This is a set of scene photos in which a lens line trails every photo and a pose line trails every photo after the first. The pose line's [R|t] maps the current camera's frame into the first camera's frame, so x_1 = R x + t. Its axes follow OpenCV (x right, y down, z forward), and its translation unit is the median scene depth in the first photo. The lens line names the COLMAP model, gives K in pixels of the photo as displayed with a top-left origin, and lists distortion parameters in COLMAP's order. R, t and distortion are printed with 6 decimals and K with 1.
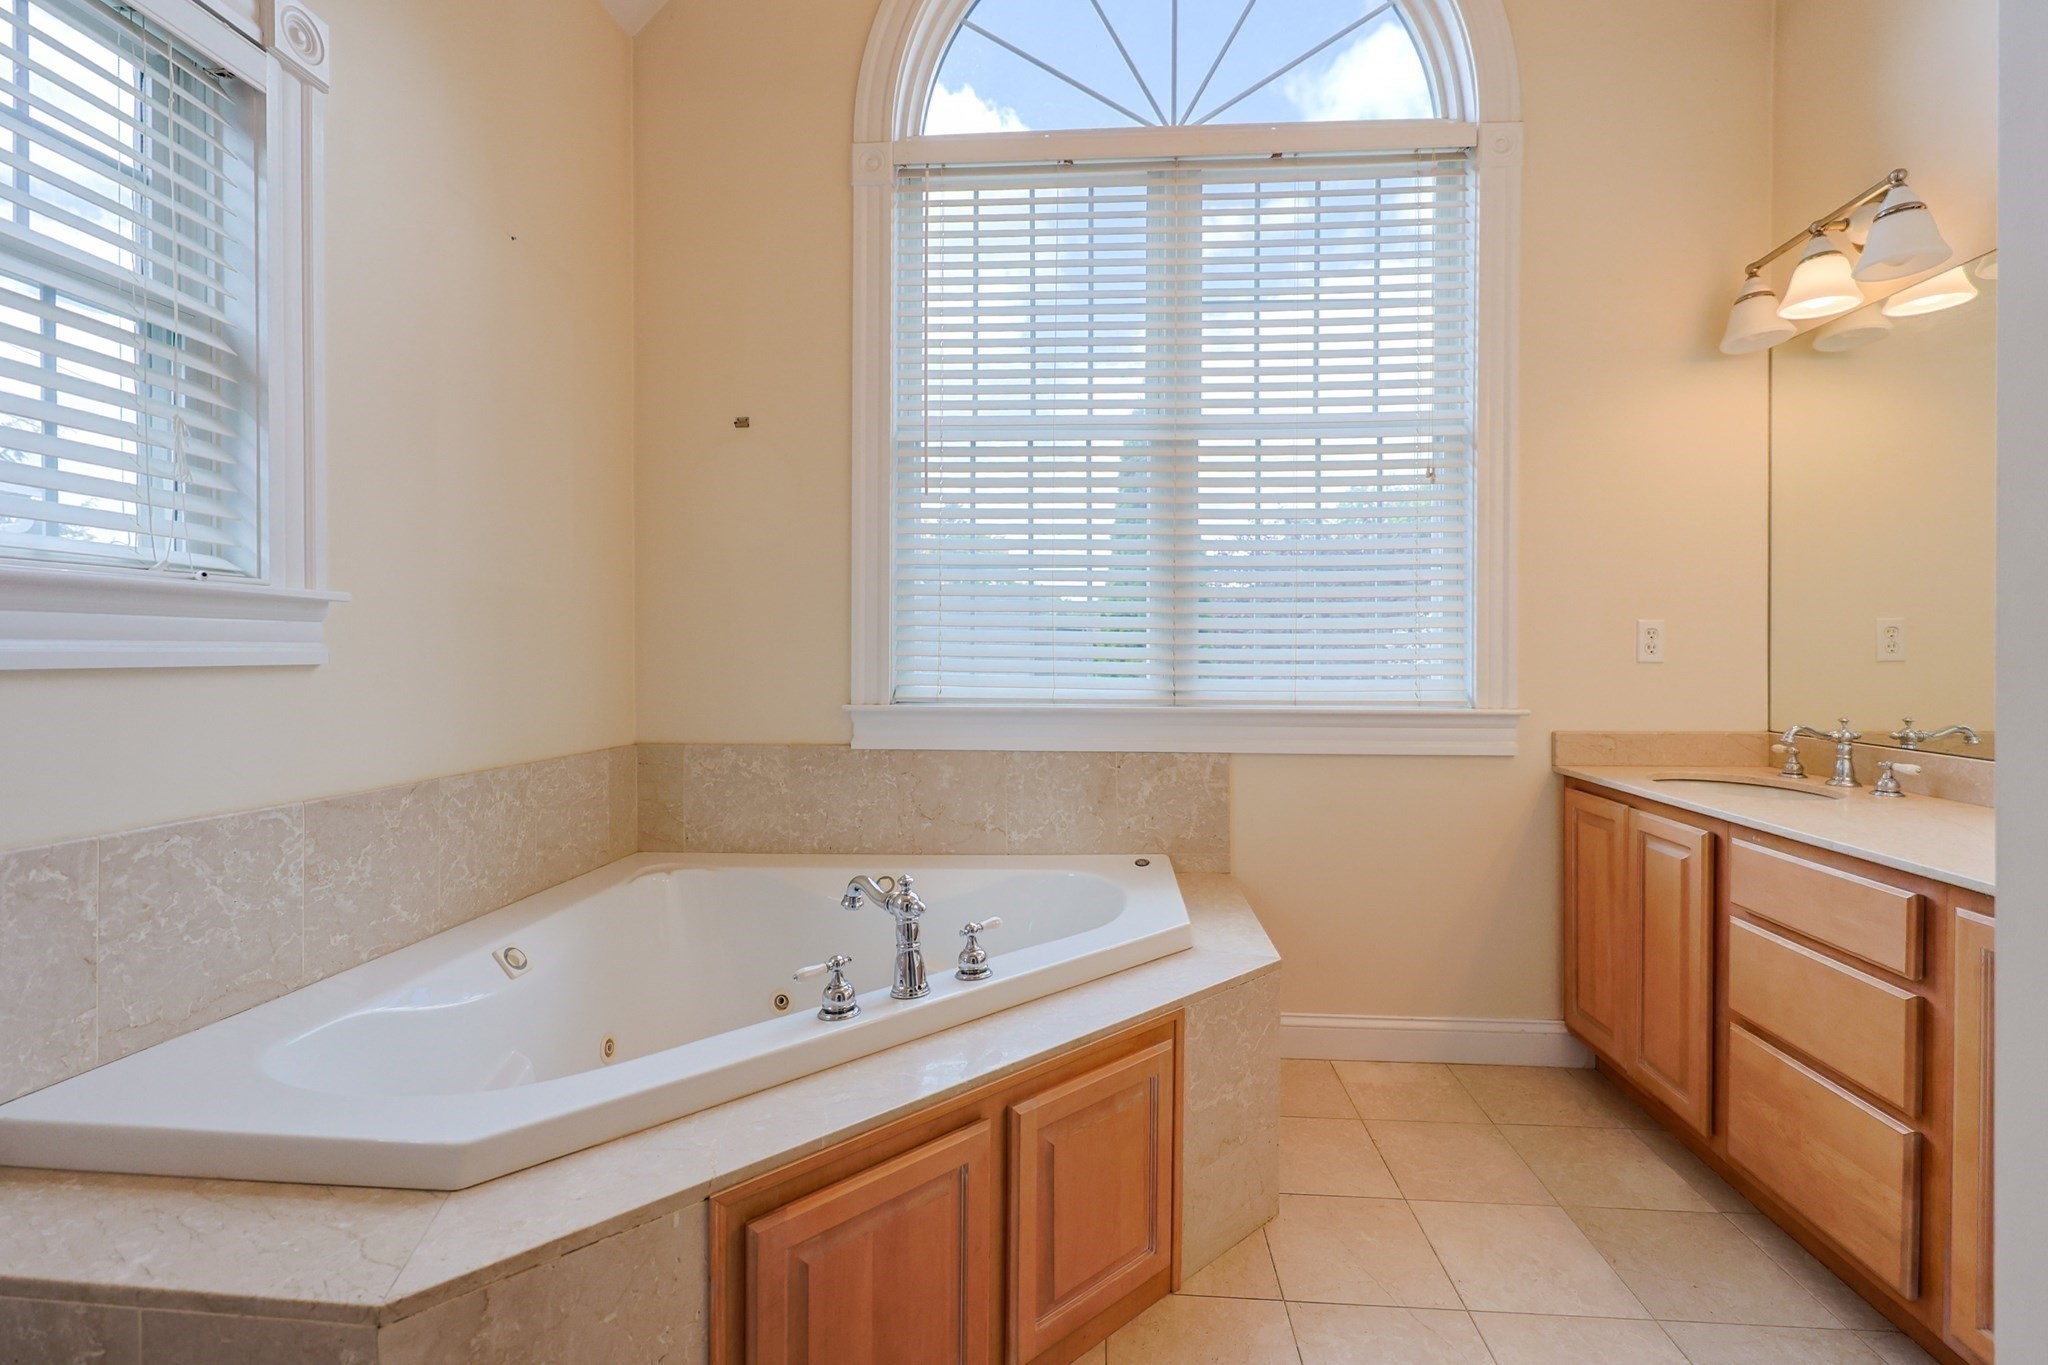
lens RADIAL K [[944.0, 0, 1019.6], [0, 944.0, 631.4], [0, 0, 1]] dist [0.015114, -0.000396]
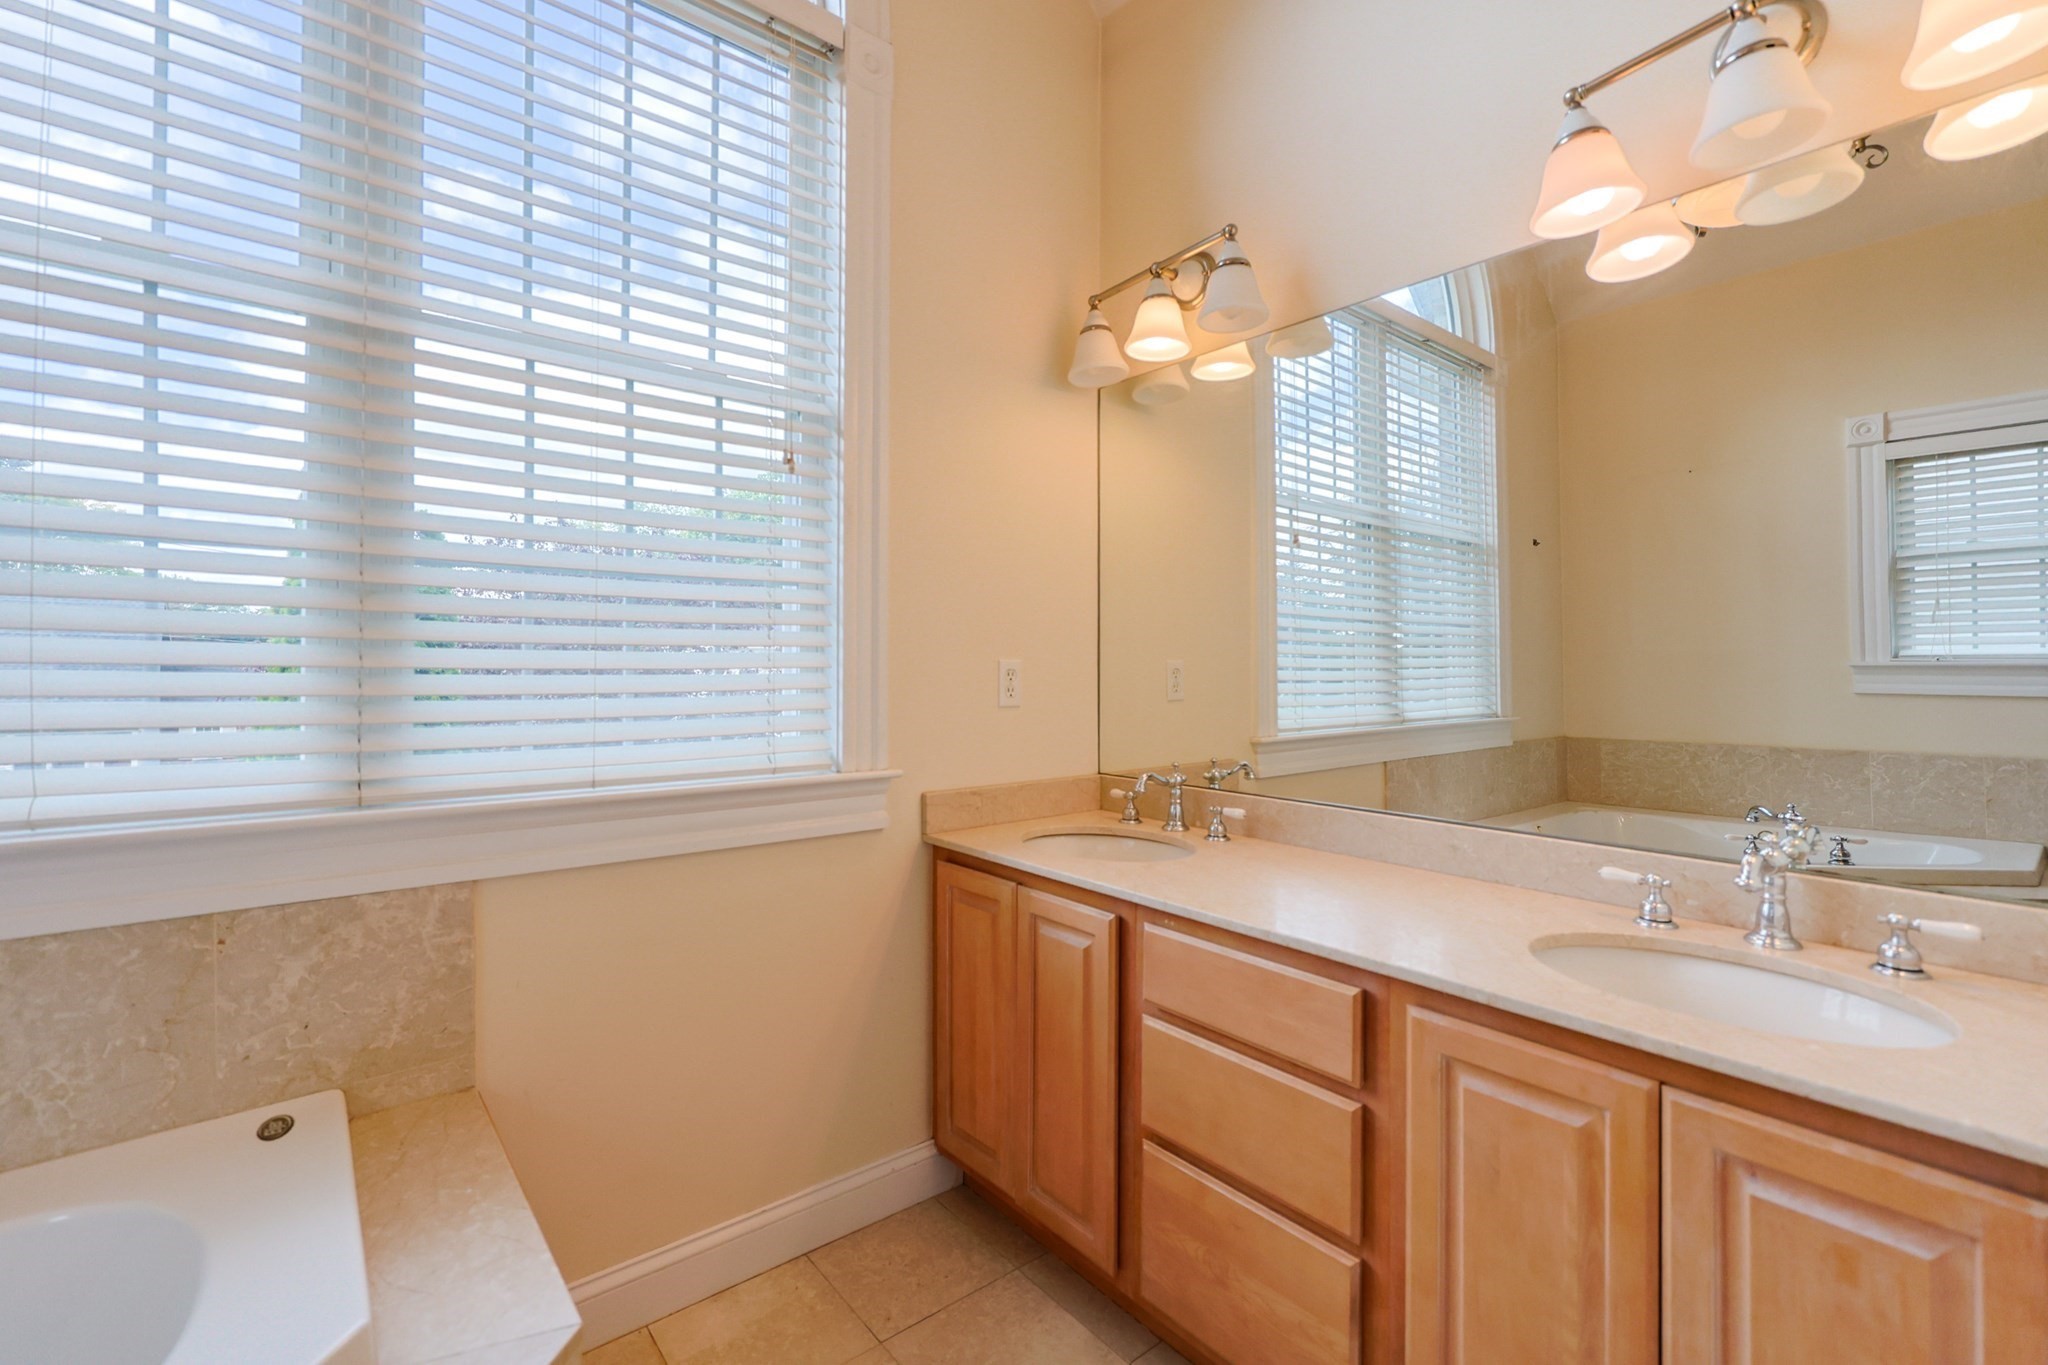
lens RADIAL K [[888.8, 0, 1035.4], [0, 888.8, 673.8], [0, 0, 1]] dist [-0.003735, 0.000227]
pose [[0.716028, -0.003037, 0.698065, 0.098414], [-0.017443, 0.999600, 0.022240, -0.019825], [-0.697854, -0.028100, 0.715689, 0.413730]]
